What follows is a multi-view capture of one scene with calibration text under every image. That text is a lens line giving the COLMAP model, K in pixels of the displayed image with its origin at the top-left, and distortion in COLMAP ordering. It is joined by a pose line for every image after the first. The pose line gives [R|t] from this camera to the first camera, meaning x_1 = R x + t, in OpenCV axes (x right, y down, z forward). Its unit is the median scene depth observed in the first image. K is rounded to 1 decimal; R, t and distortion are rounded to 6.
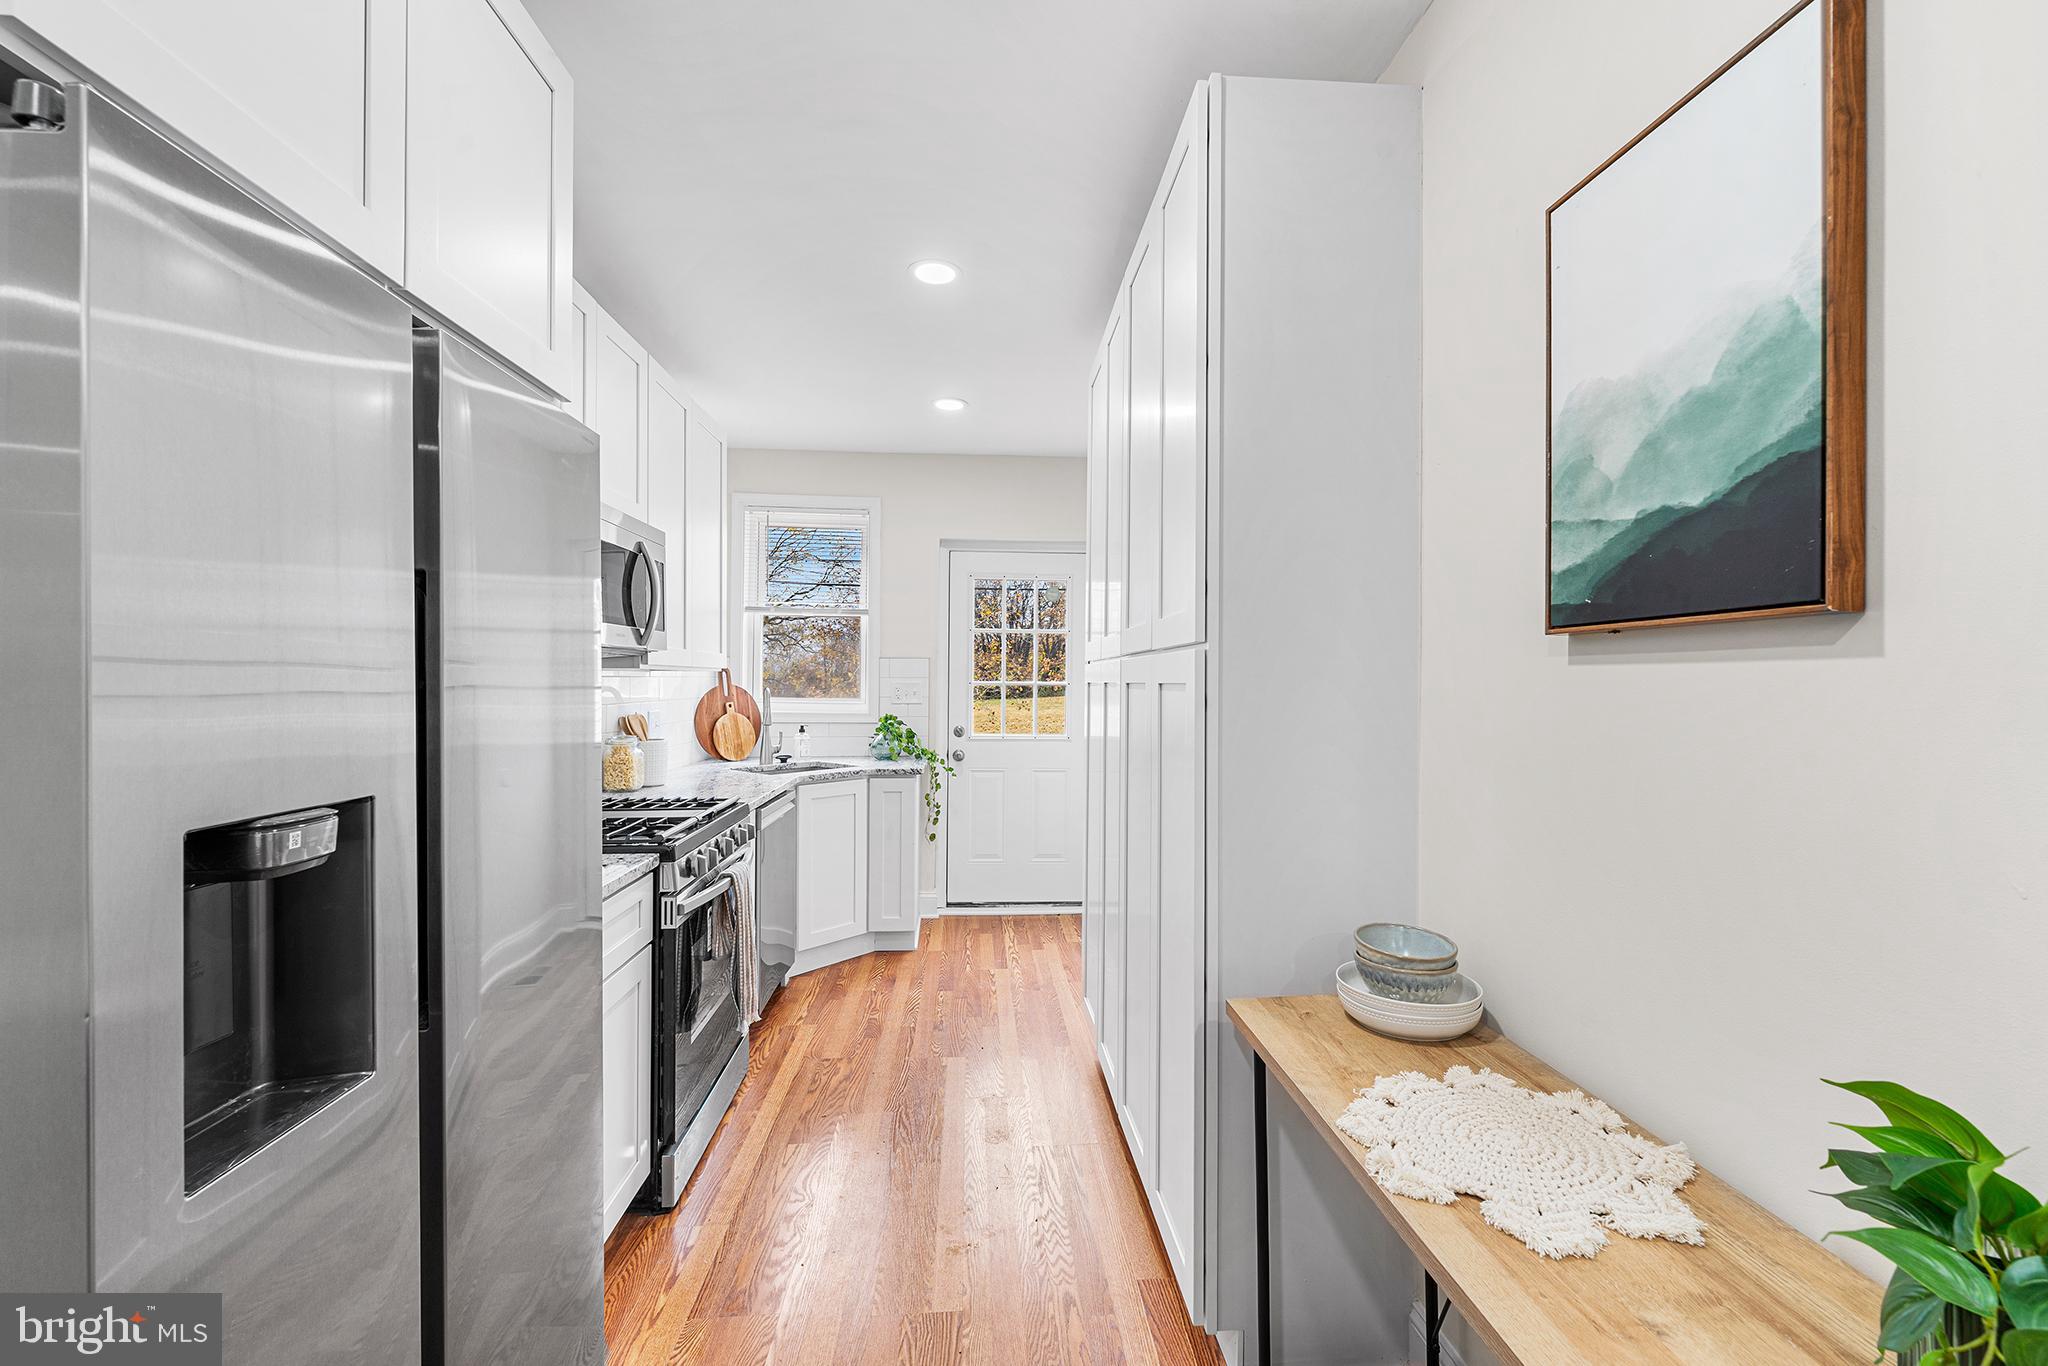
lens RADIAL K [[857.2, 0, 1023.8], [0, 857.2, 677.5], [0, 0, 1]] dist [0.002158, -0.000347]
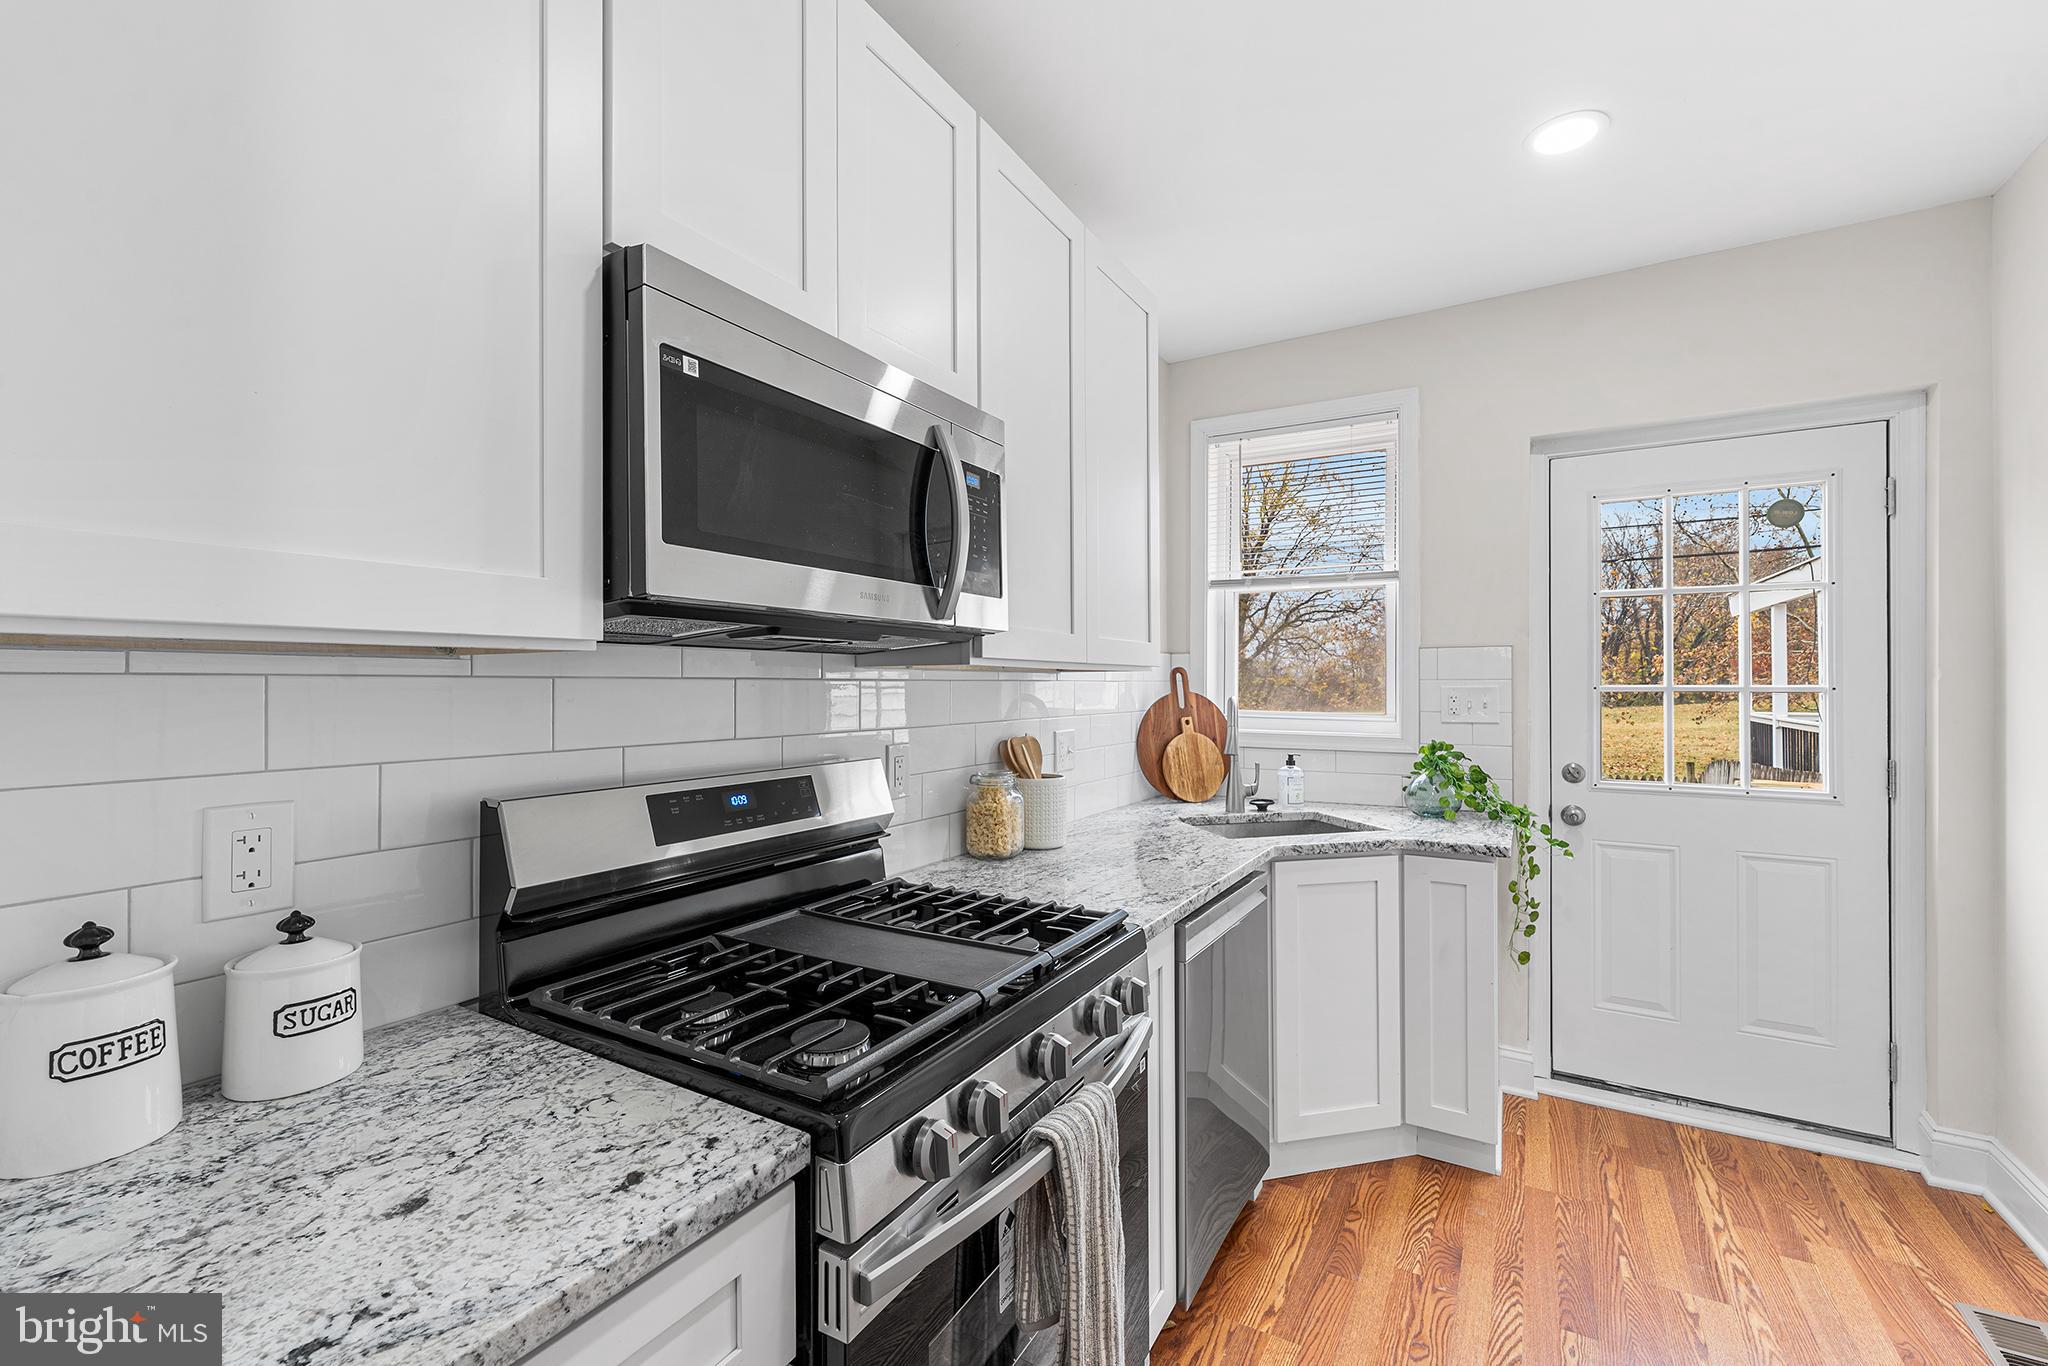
lens RADIAL K [[857.2, 0, 1023.8], [0, 857.2, 677.5], [0, 0, 1]] dist [0.002158, -0.000347]
pose [[0.827689, -0.011180, -0.561076, -0.062769], [0.007181, 0.999931, -0.009332, 0.002452], [0.561141, 0.003695, 0.827712, 0.357620]]
